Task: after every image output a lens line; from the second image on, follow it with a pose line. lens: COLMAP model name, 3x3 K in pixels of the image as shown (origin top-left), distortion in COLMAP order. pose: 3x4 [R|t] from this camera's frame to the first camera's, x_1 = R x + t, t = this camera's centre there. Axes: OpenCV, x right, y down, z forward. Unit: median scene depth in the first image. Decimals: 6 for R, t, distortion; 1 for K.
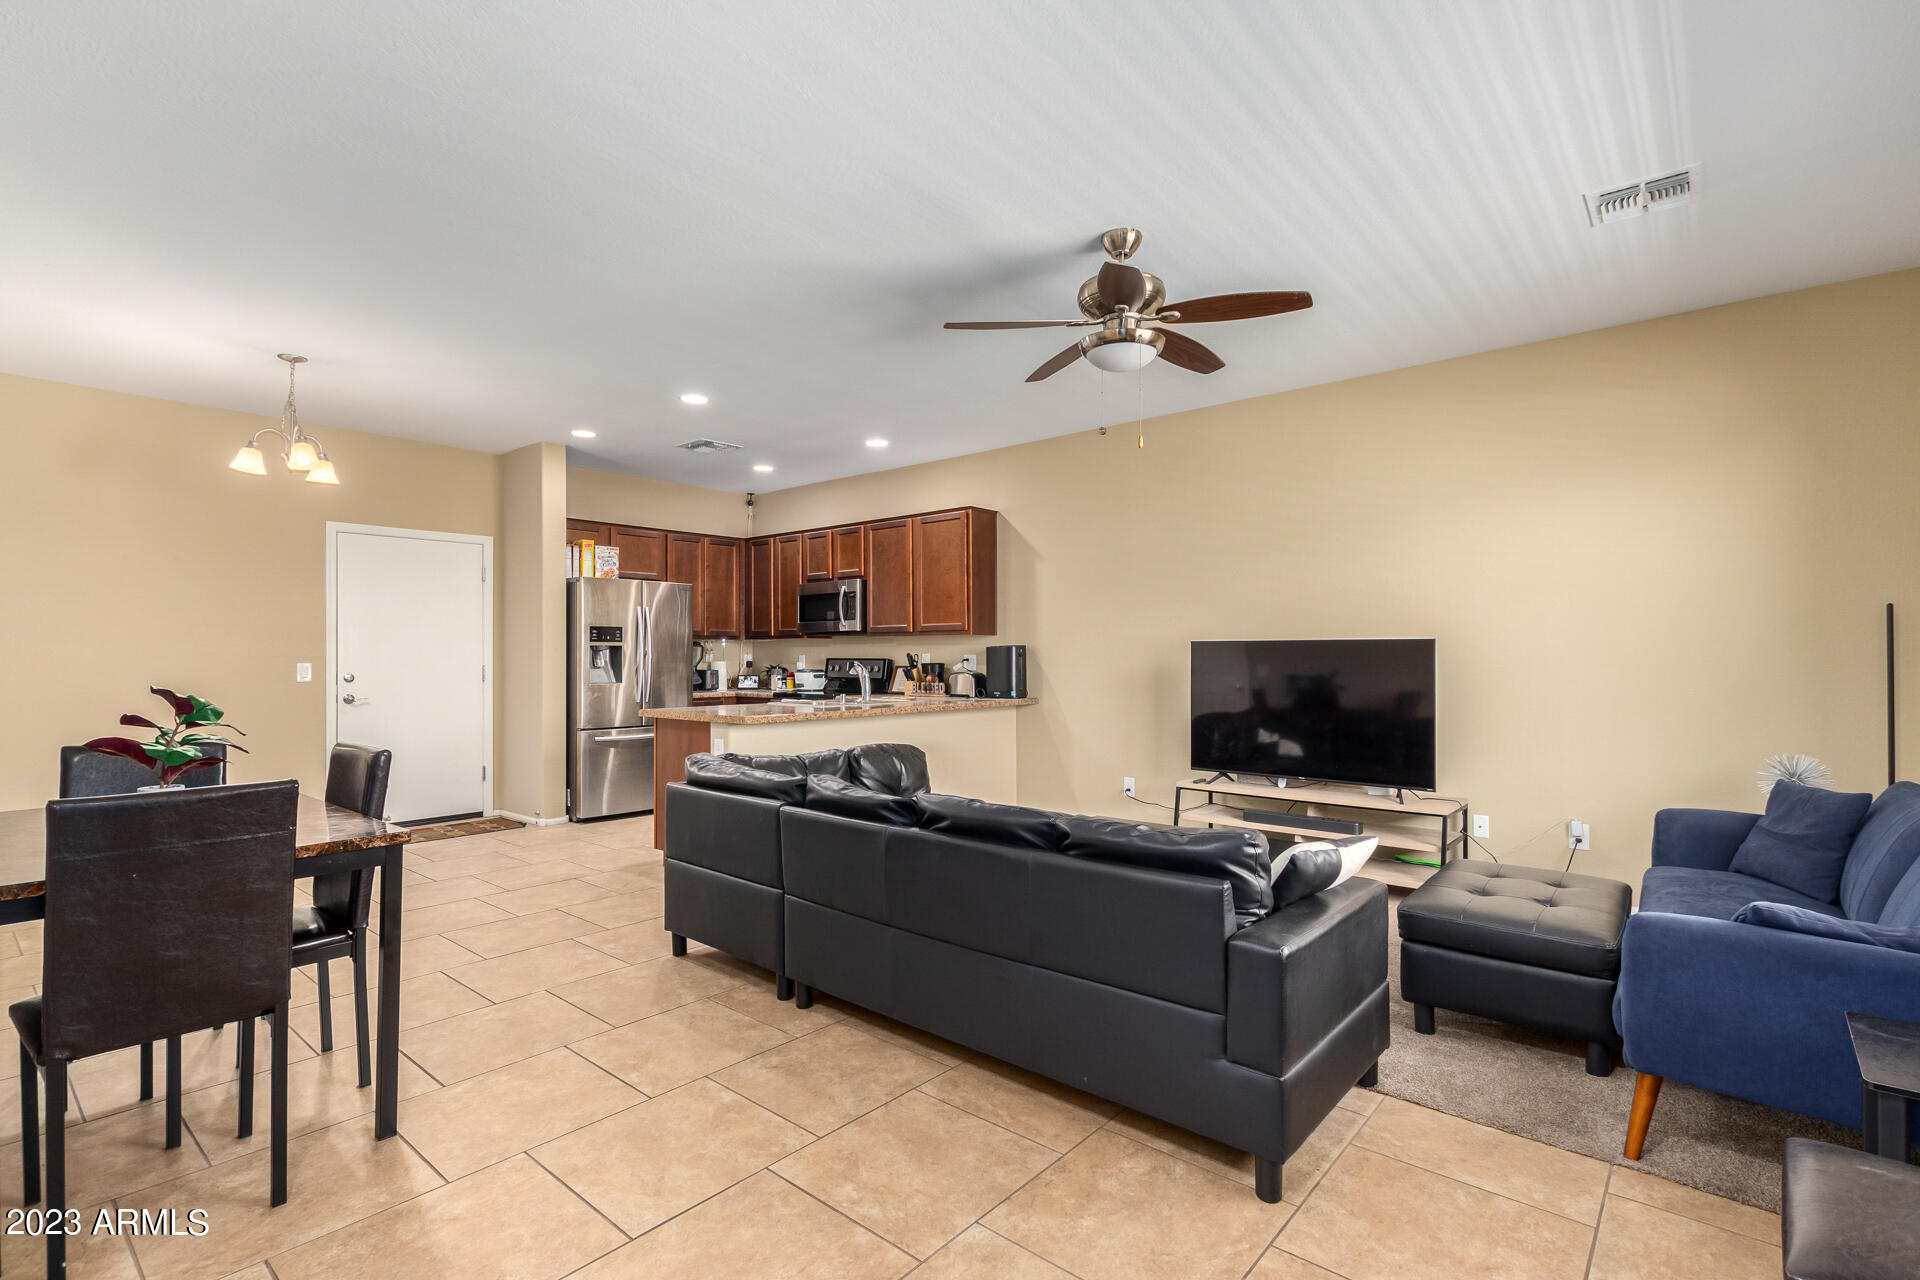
lens RADIAL K [[886.8, 0, 994.1], [0, 886.8, 643.4], [0, 0, 1]] dist [0.009466, -0.005469]
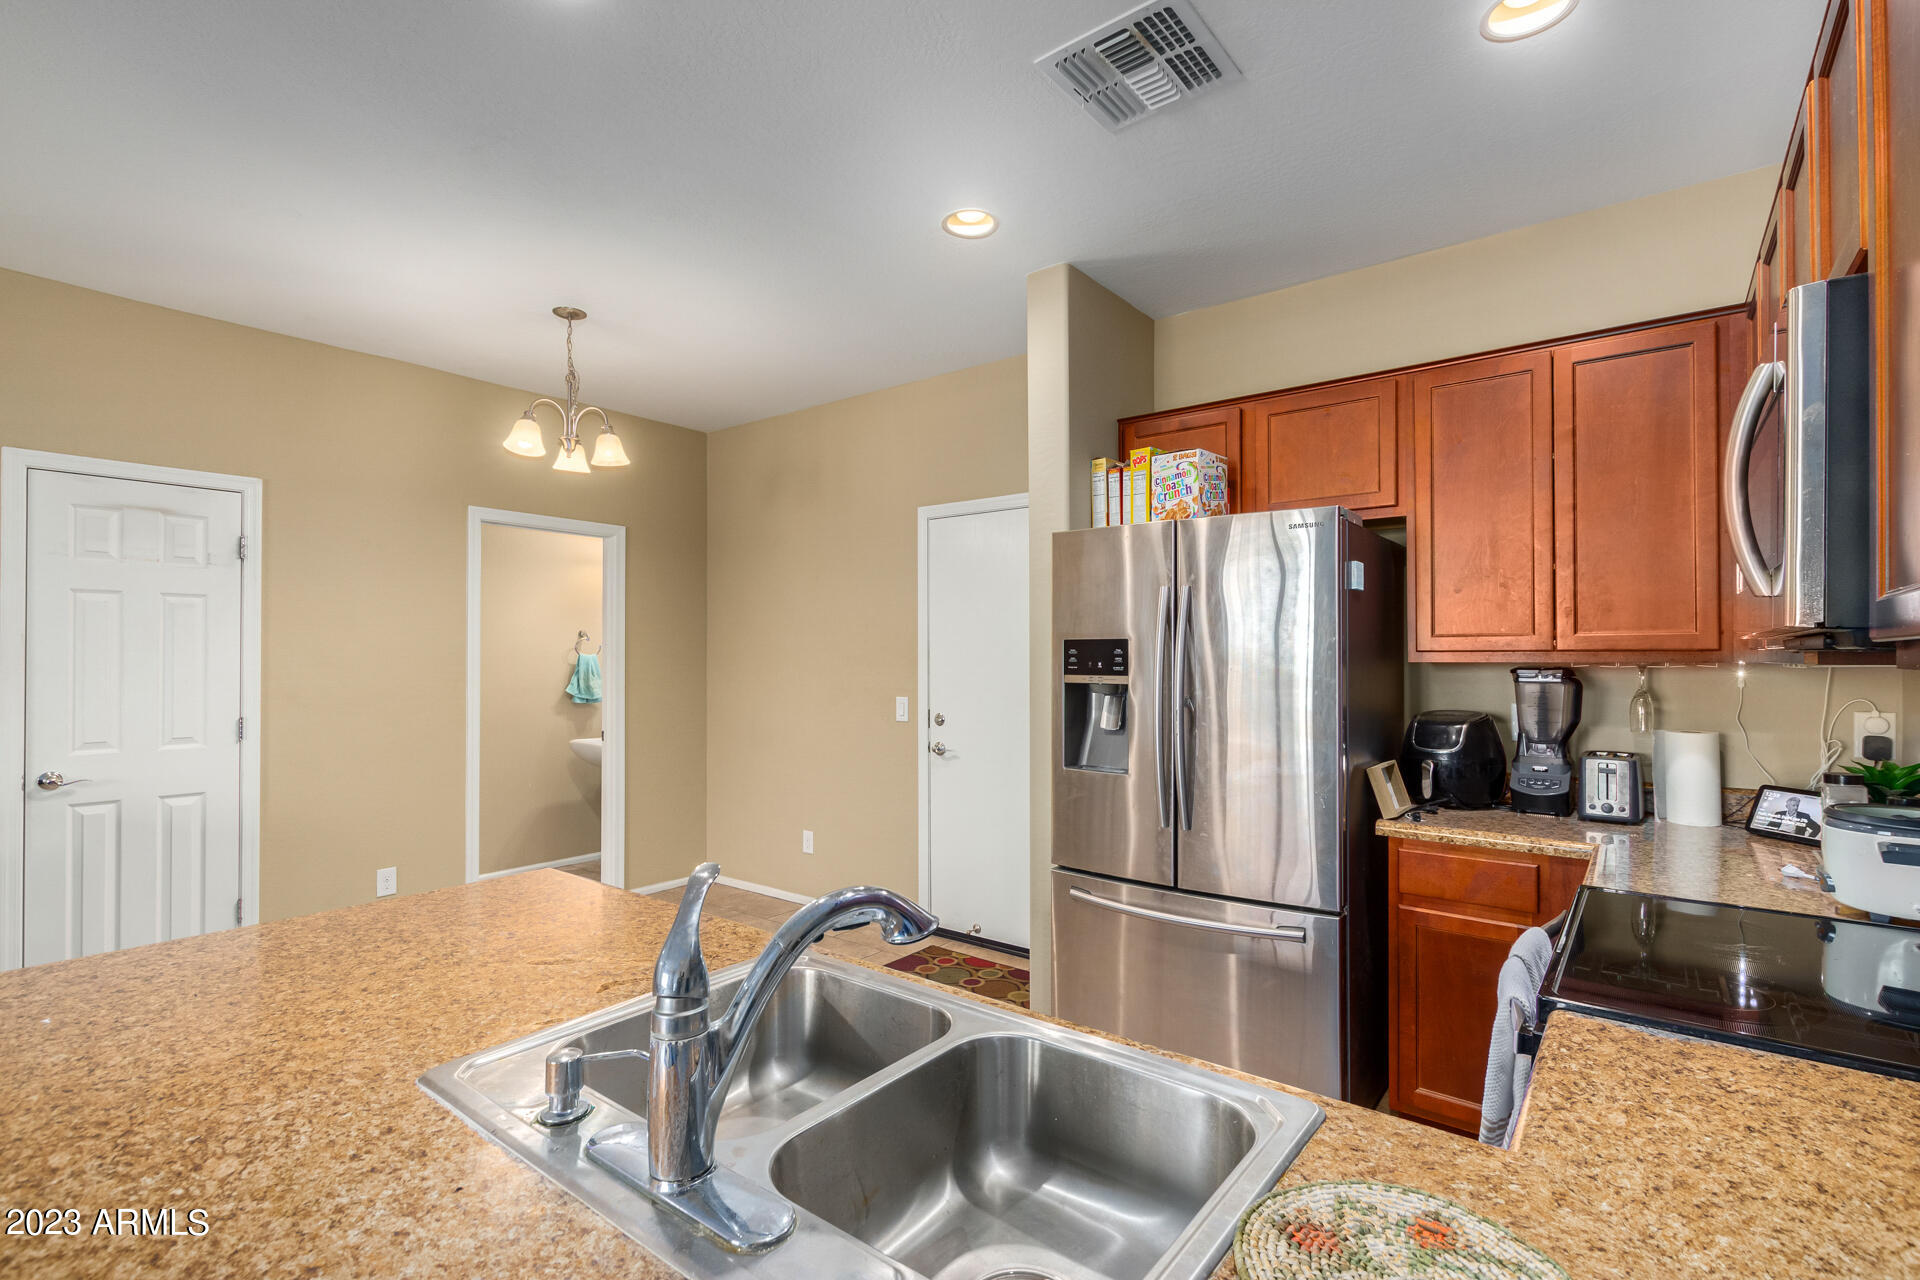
lens RADIAL K [[886.8, 0, 971.5], [0, 886.8, 660.5], [0, 0, 1]] dist [0.009466, -0.005469]
pose [[0.023691, 0.008796, -0.999681, -0.003568], [0.013646, 0.999865, 0.009121, -0.011810], [0.999626, -0.013857, 0.023567, 0.805734]]
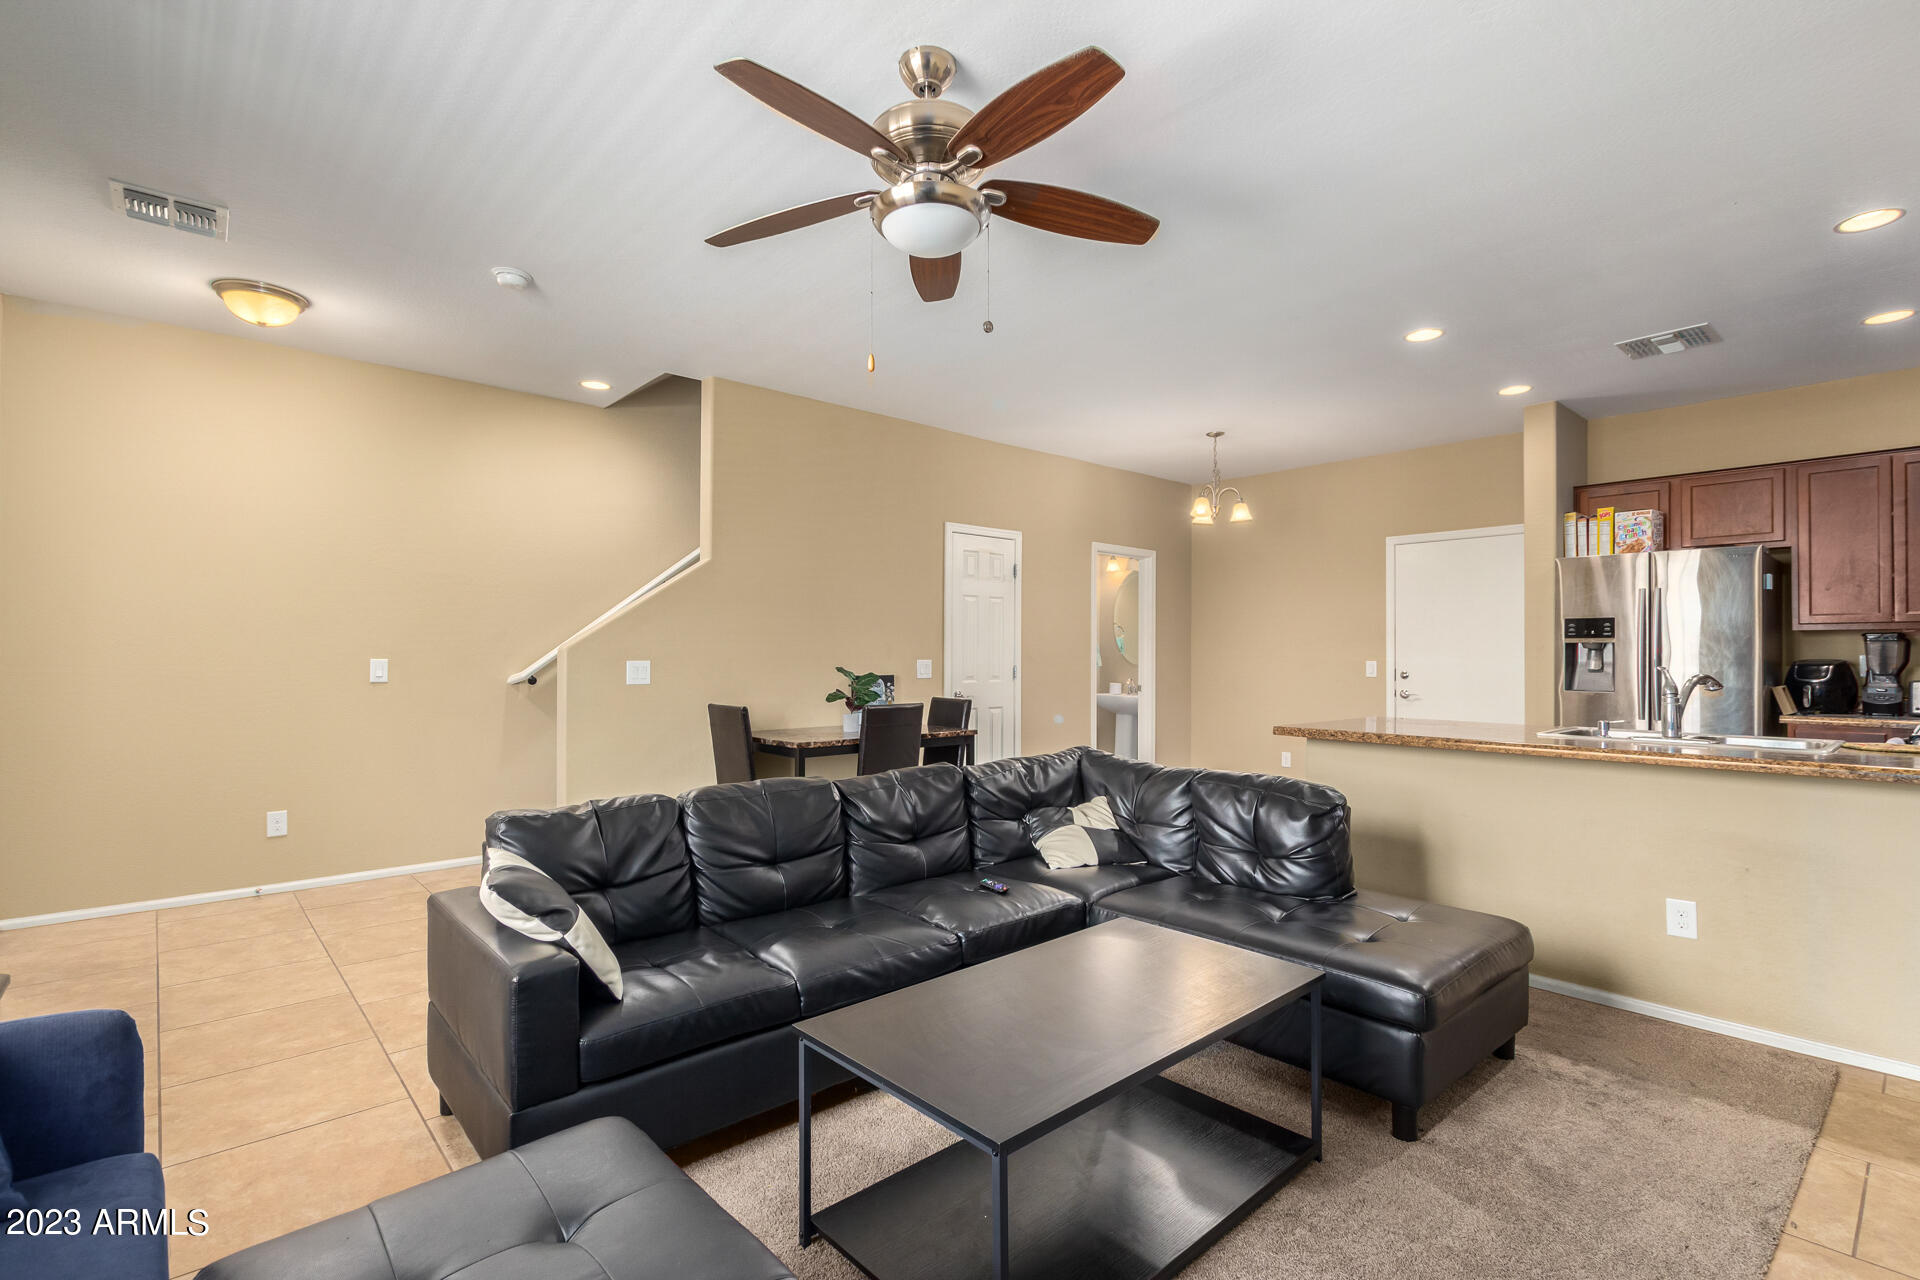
lens RADIAL K [[886.8, 0, 960.7], [0, 886.8, 655.6], [0, 0, 1]] dist [0.009466, -0.005469]
pose [[-0.160429, 0.002707, -0.987044, 0.365500], [0.009788, 0.999951, 0.001151, 0.006484], [0.986999, -0.009477, -0.160448, 0.504135]]
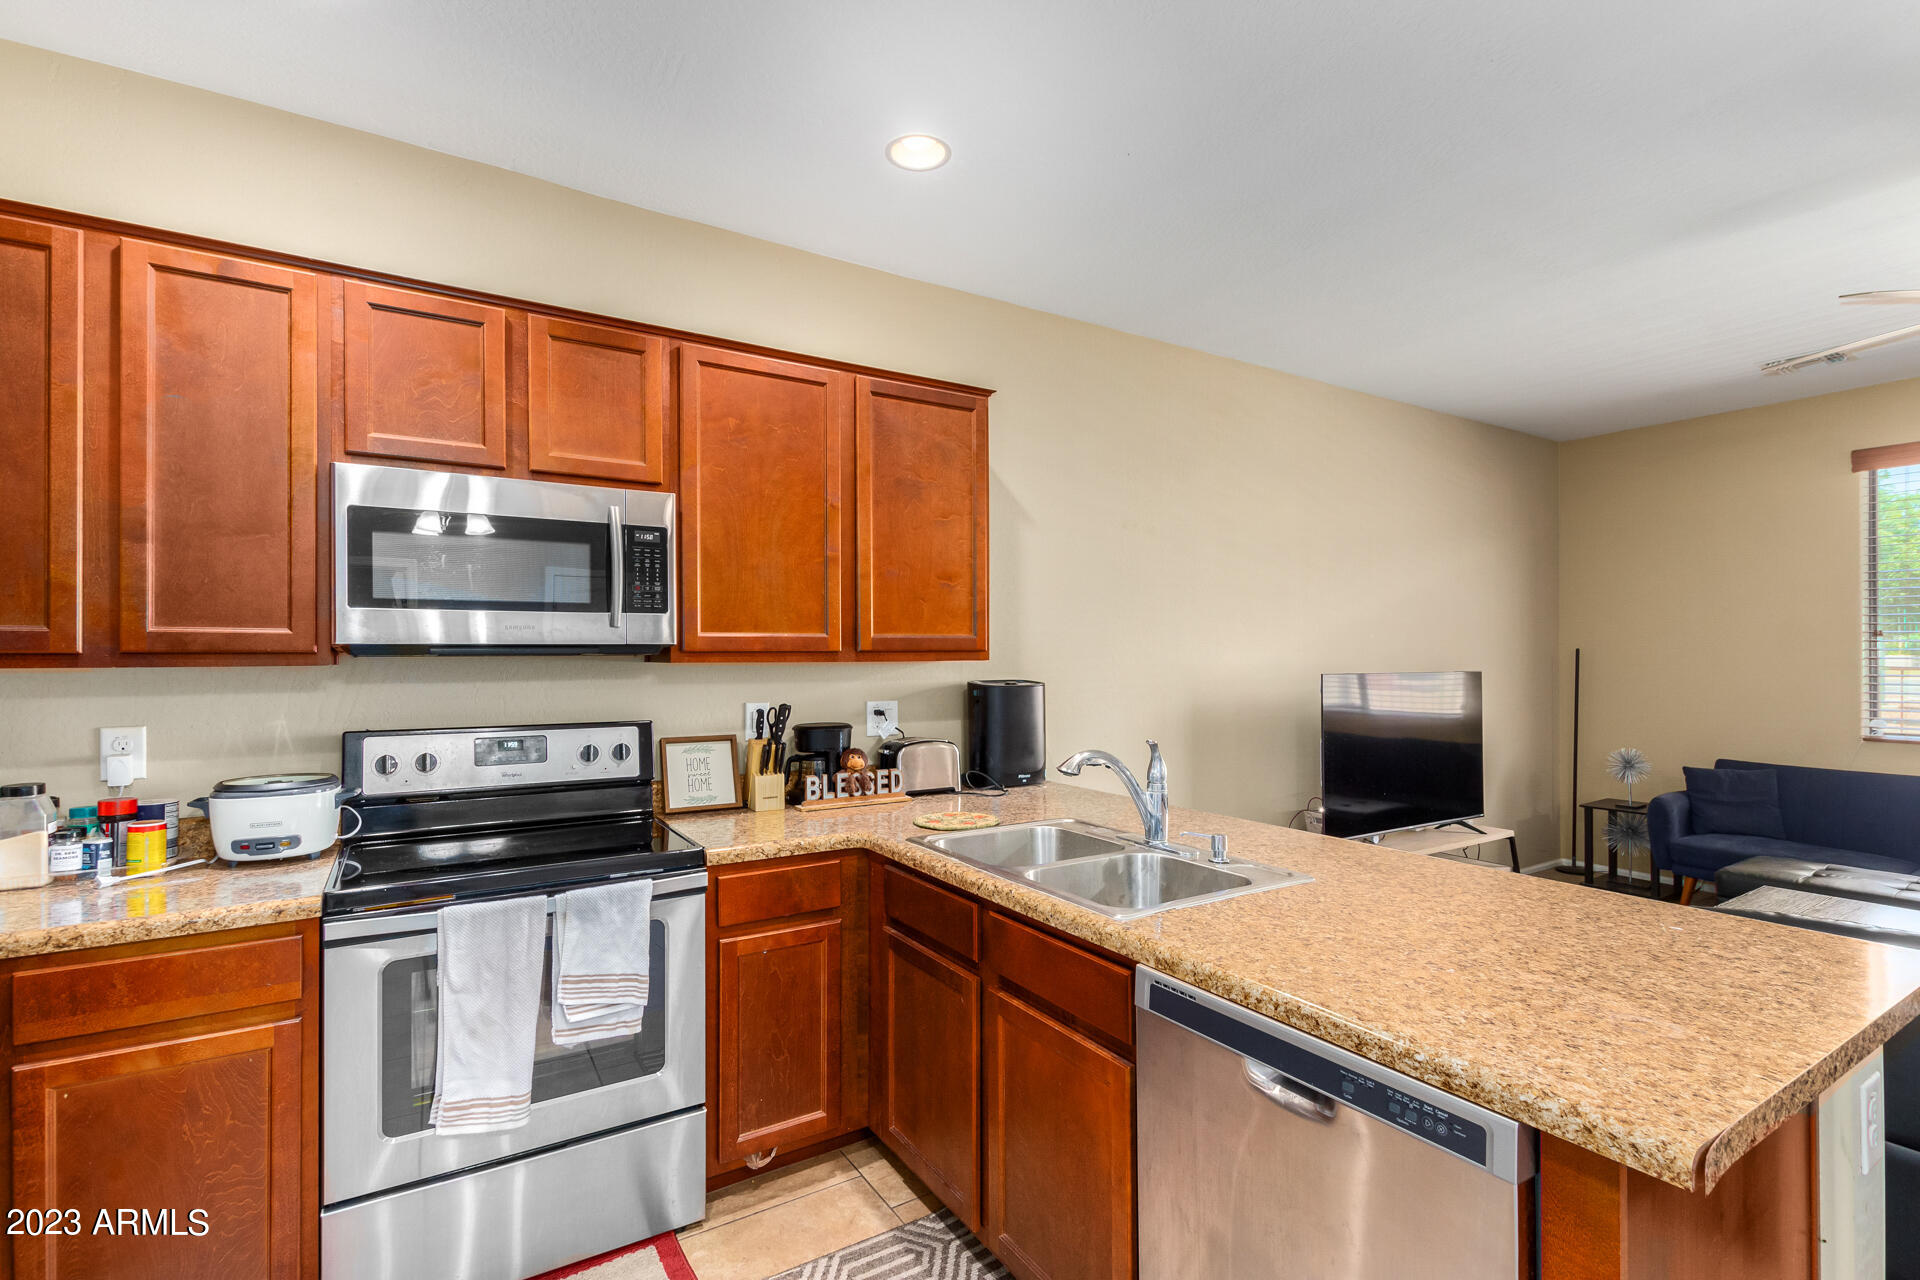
lens RADIAL K [[886.8, 0, 964.8], [0, 886.8, 637.2], [0, 0, 1]] dist [0.009466, -0.005469]
pose [[0.318333, 0.018709, 0.947794, -0.412211], [-0.010808, 0.999812, -0.016106, -0.012312], [-0.947917, -0.005116, 0.318476, 0.738764]]
